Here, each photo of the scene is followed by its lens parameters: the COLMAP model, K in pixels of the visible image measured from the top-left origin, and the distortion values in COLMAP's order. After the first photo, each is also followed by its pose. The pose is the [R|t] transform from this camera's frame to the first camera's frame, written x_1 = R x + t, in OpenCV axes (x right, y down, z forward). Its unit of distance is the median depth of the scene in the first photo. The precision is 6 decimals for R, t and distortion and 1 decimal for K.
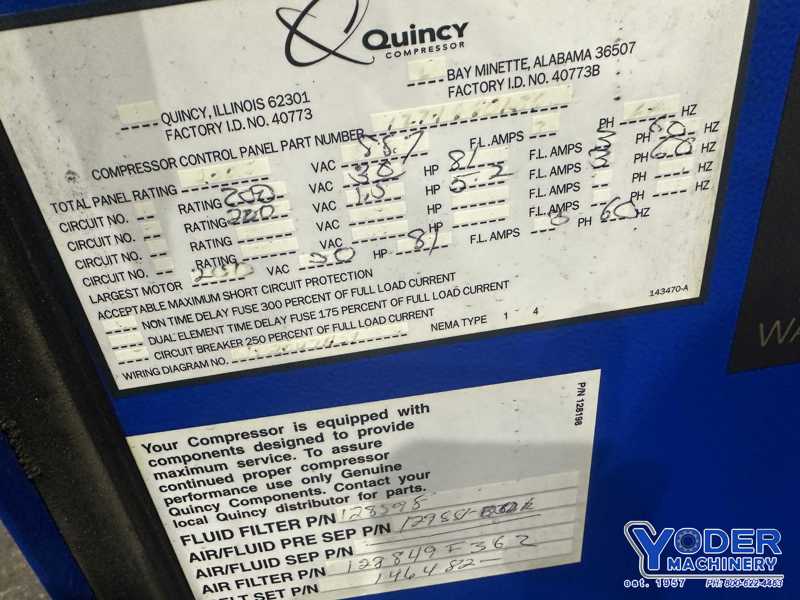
lens RADIAL K [[553.6, 0, 392.9], [0, 553.6, 297.7], [0, 0, 1]] dist [-0.004907, -0.004448]
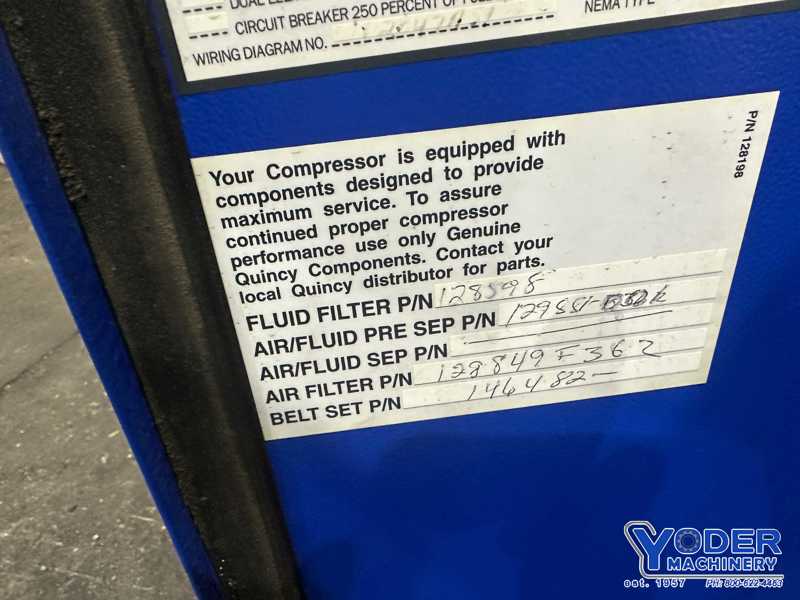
lens RADIAL K [[553.6, 0, 406.6], [0, 553.6, 302.5], [0, 0, 1]] dist [-0.004907, -0.004448]
pose [[0.999652, 0.025687, 0.005950, -0.154633], [-0.025824, 0.999373, 0.024220, 0.399108], [-0.005324, -0.024365, 0.999689, 0.172047]]
